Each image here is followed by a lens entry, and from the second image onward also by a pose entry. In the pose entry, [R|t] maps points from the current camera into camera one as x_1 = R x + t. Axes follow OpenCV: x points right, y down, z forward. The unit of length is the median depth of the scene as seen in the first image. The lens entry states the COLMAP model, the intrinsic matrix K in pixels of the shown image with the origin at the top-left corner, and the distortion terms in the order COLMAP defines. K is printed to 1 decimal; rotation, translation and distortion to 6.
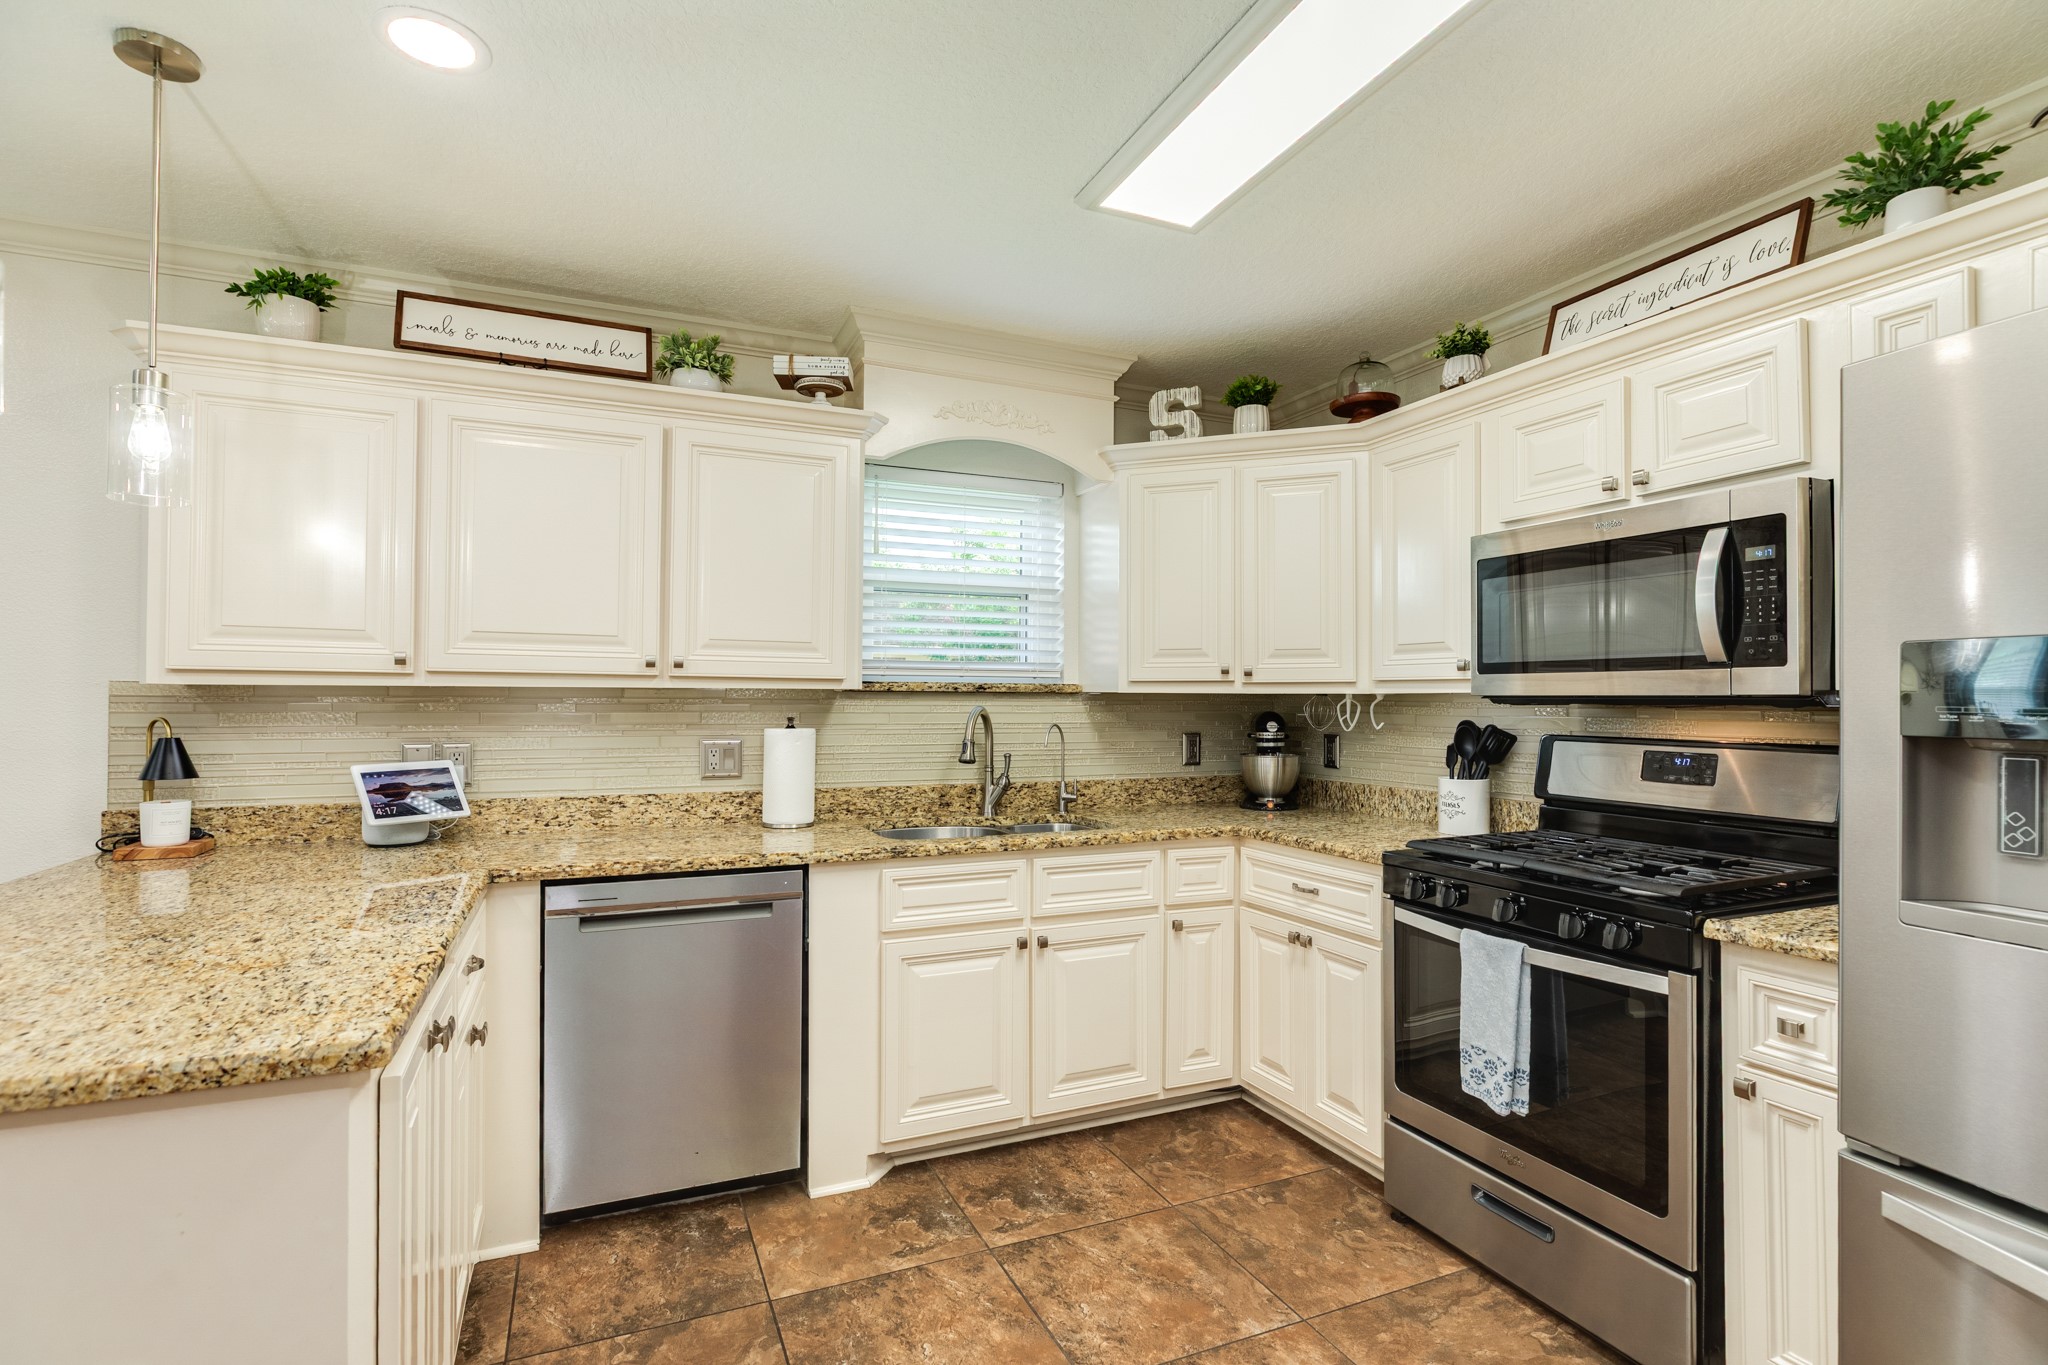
lens RADIAL K [[979.5, 0, 1020.6], [0, 979.5, 690.5], [0, 0, 1]] dist [-0.003830, -0.000118]
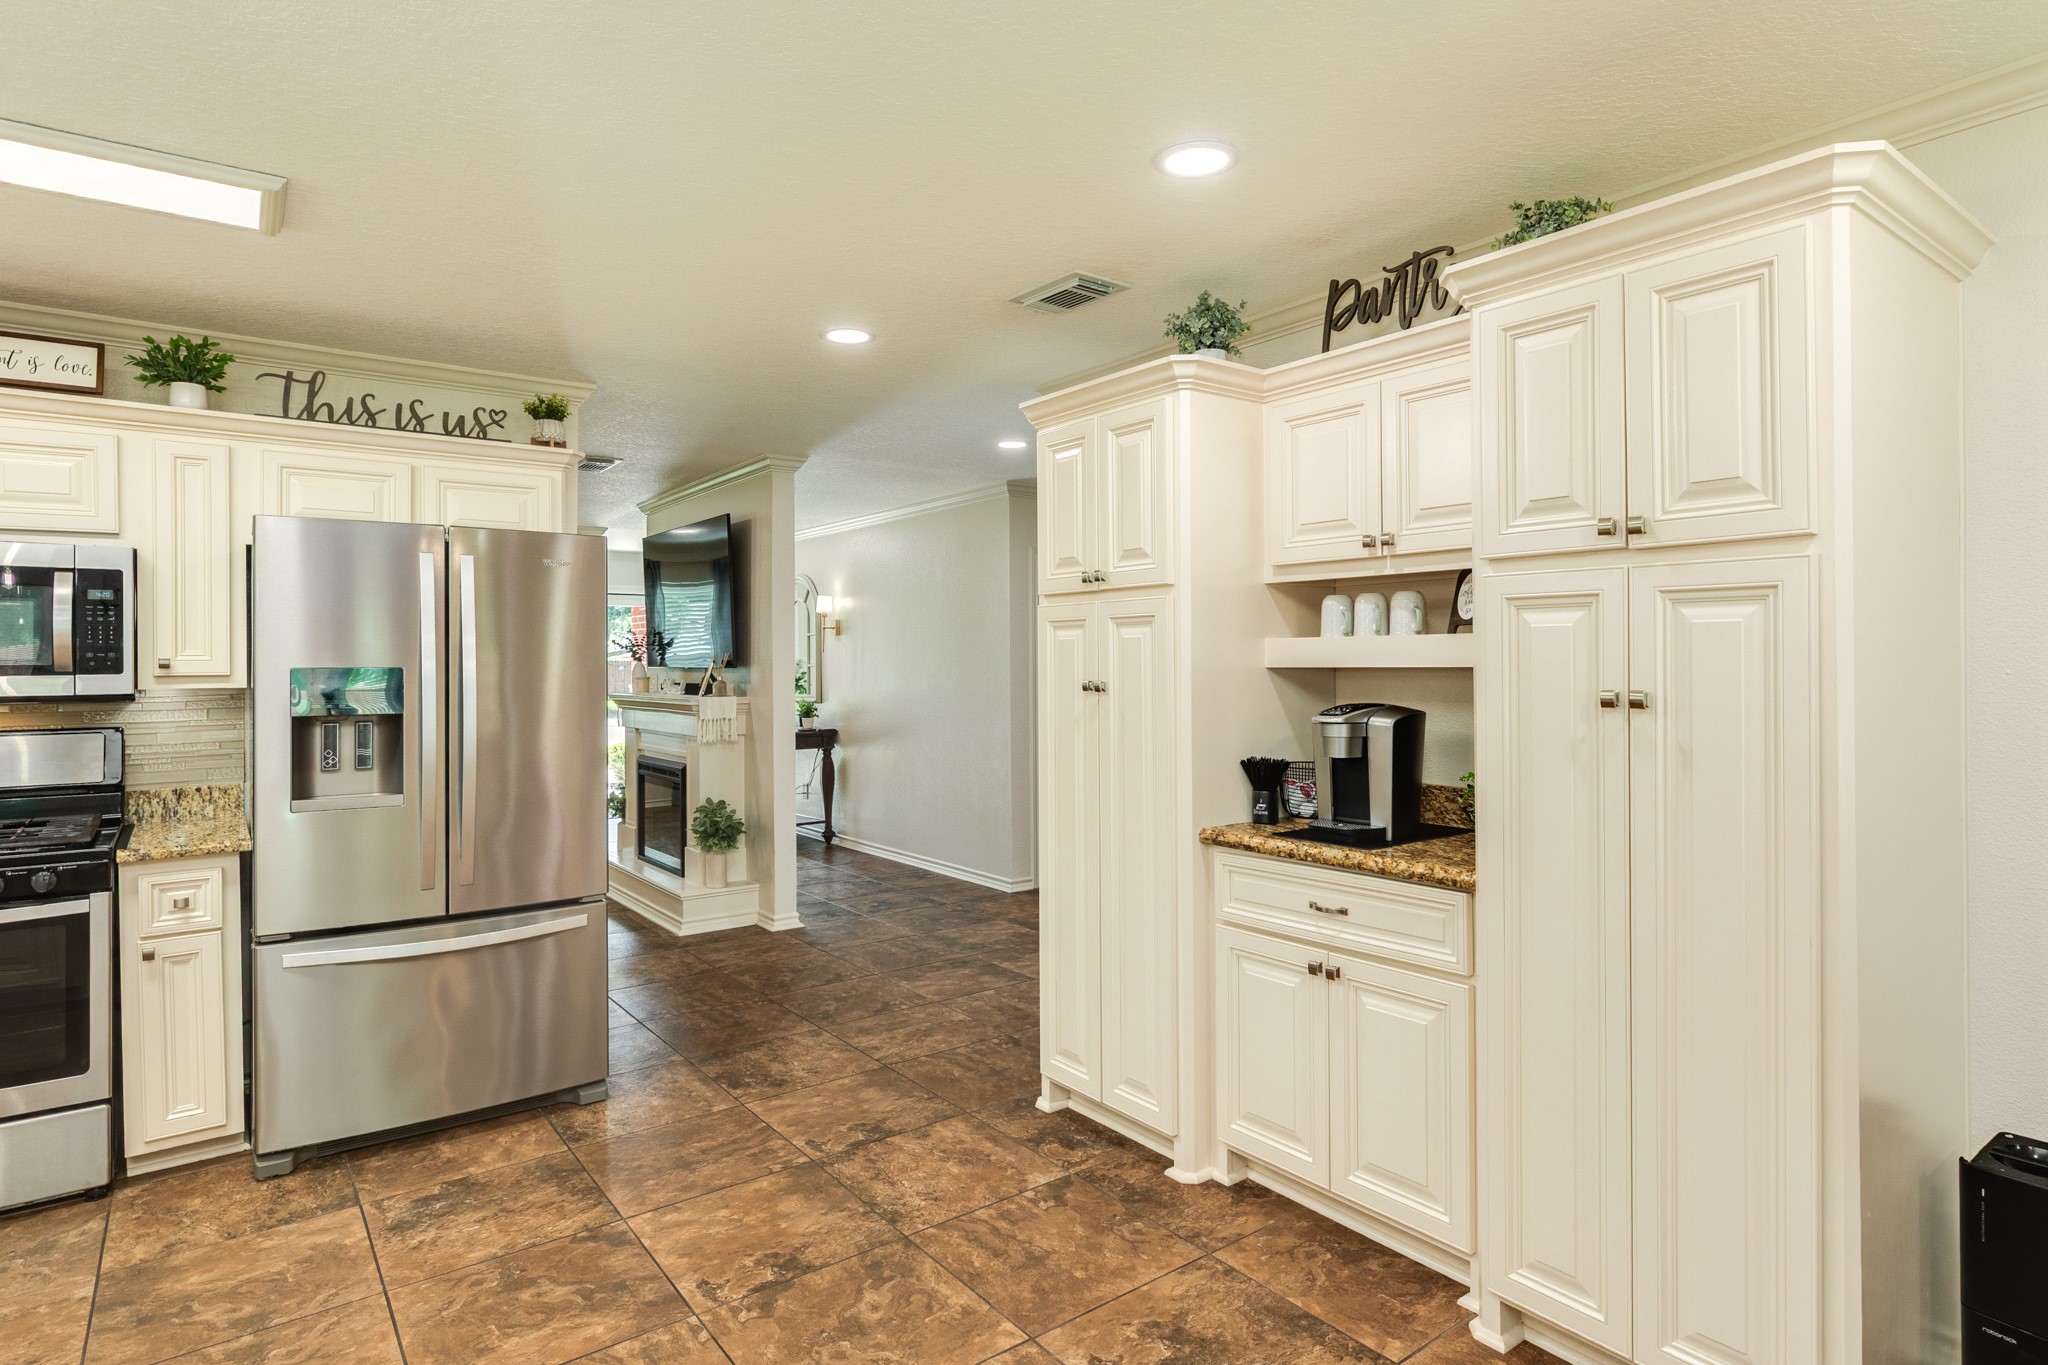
lens RADIAL K [[1103.3, 0, 1058.4], [0, 1103.3, 656.4], [0, 0, 1]] dist [-0.002125, 0.000271]
pose [[-0.244947, 0.001425, 0.969535, -0.822927], [-0.003909, 0.999989, -0.002457, -0.037741], [-0.969529, -0.004392, -0.244939, 0.029519]]
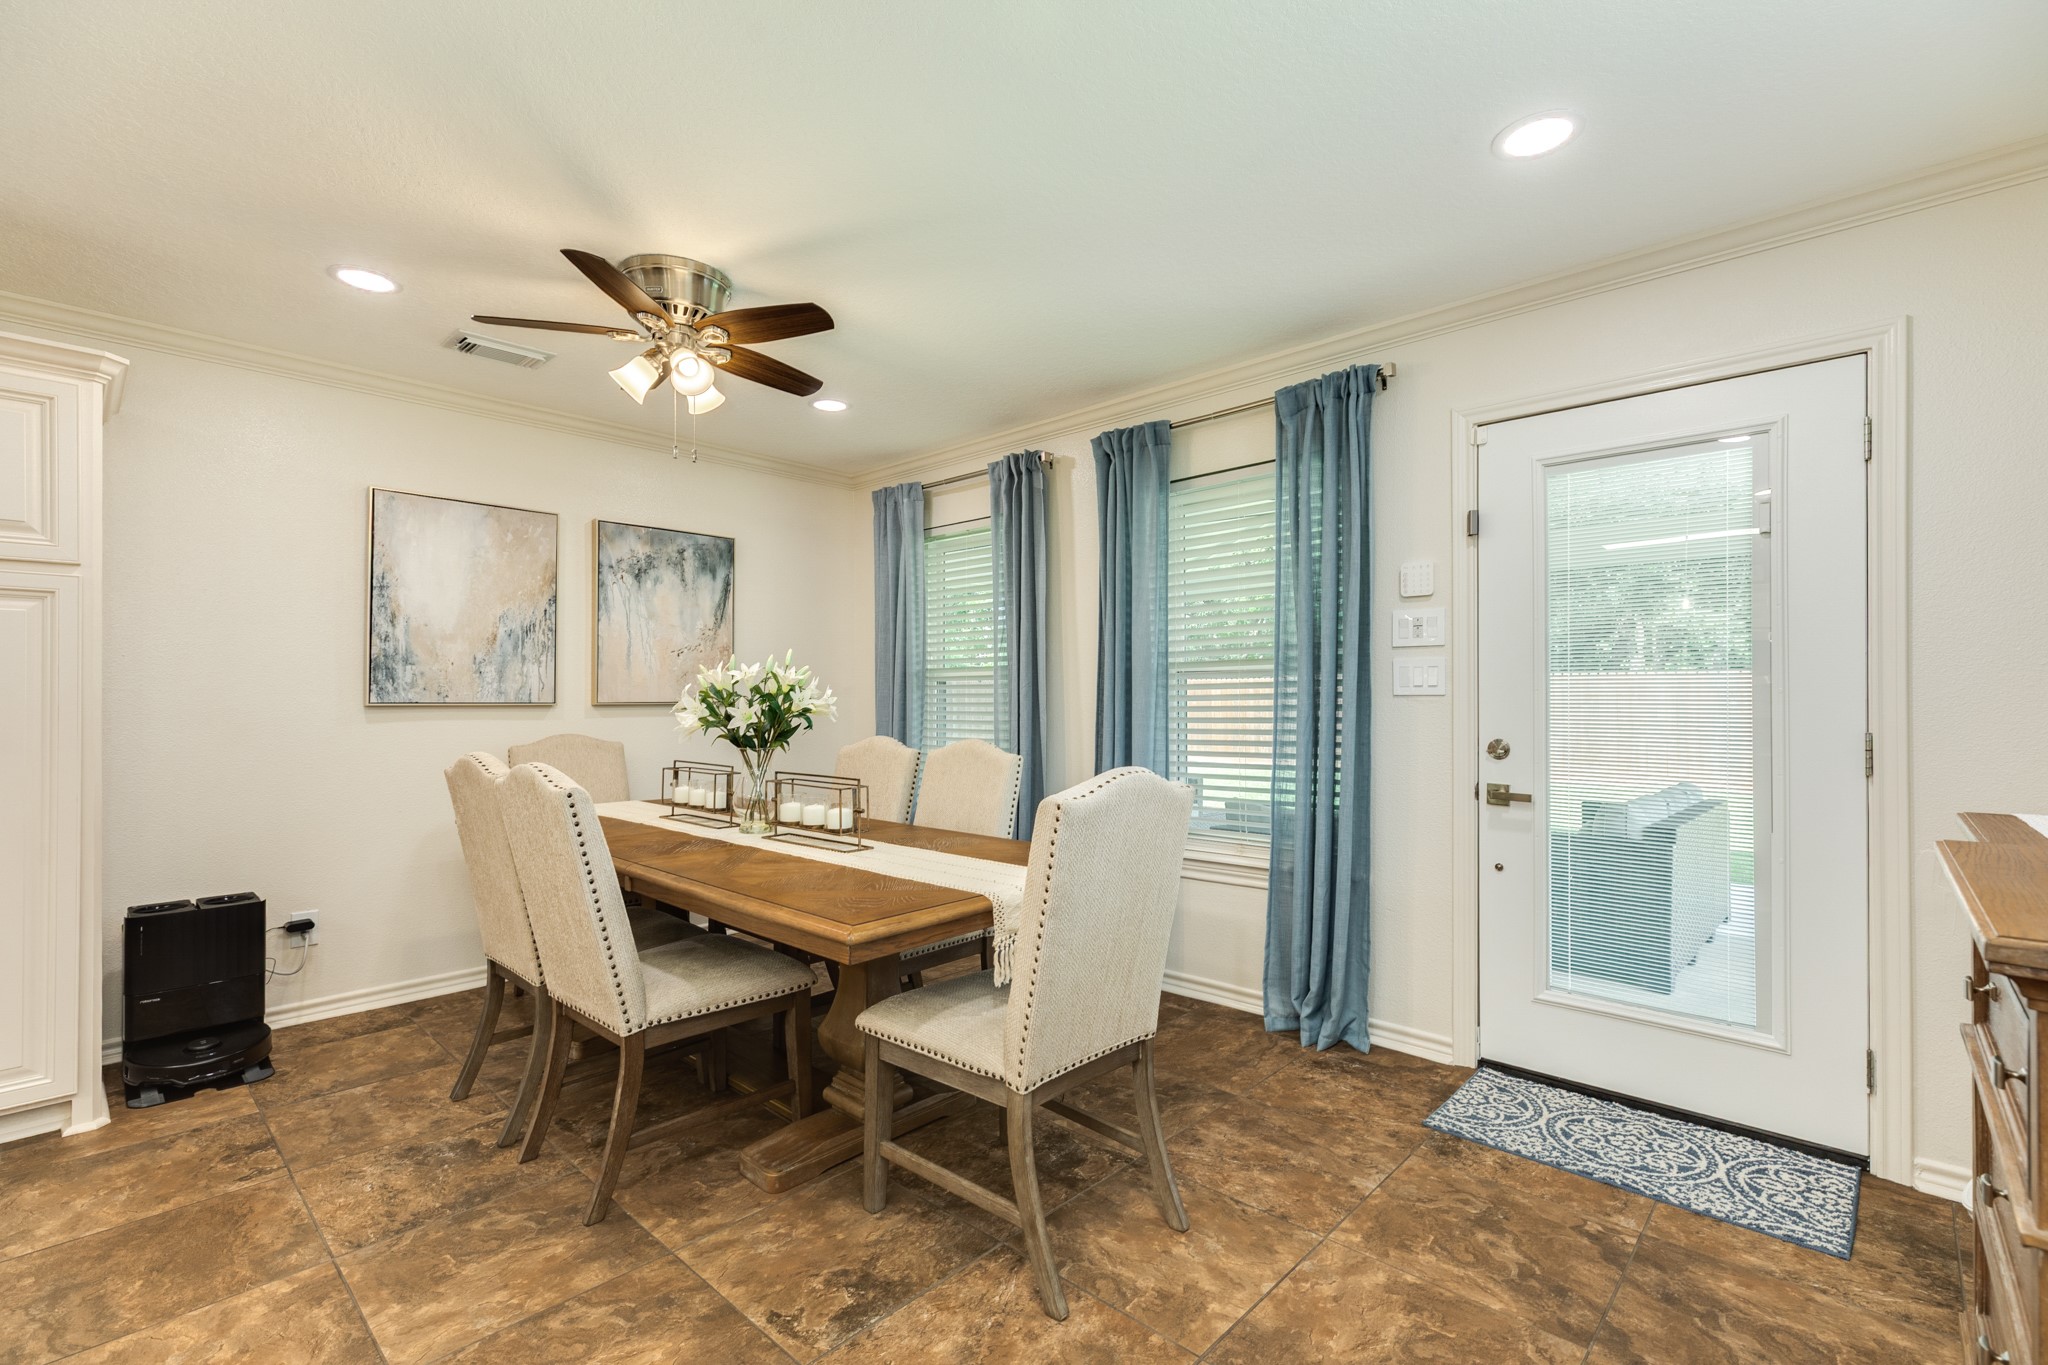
lens RADIAL K [[915.9, 0, 1025.0], [0, 915.9, 690.4], [0, 0, 1]] dist [0.003323, 0.000117]
pose [[-0.919345, -0.003021, -0.393442, -0.822976], [0.003171, 0.999881, -0.015087, 0.034589], [0.393441, -0.015118, -0.919226, 0.698536]]
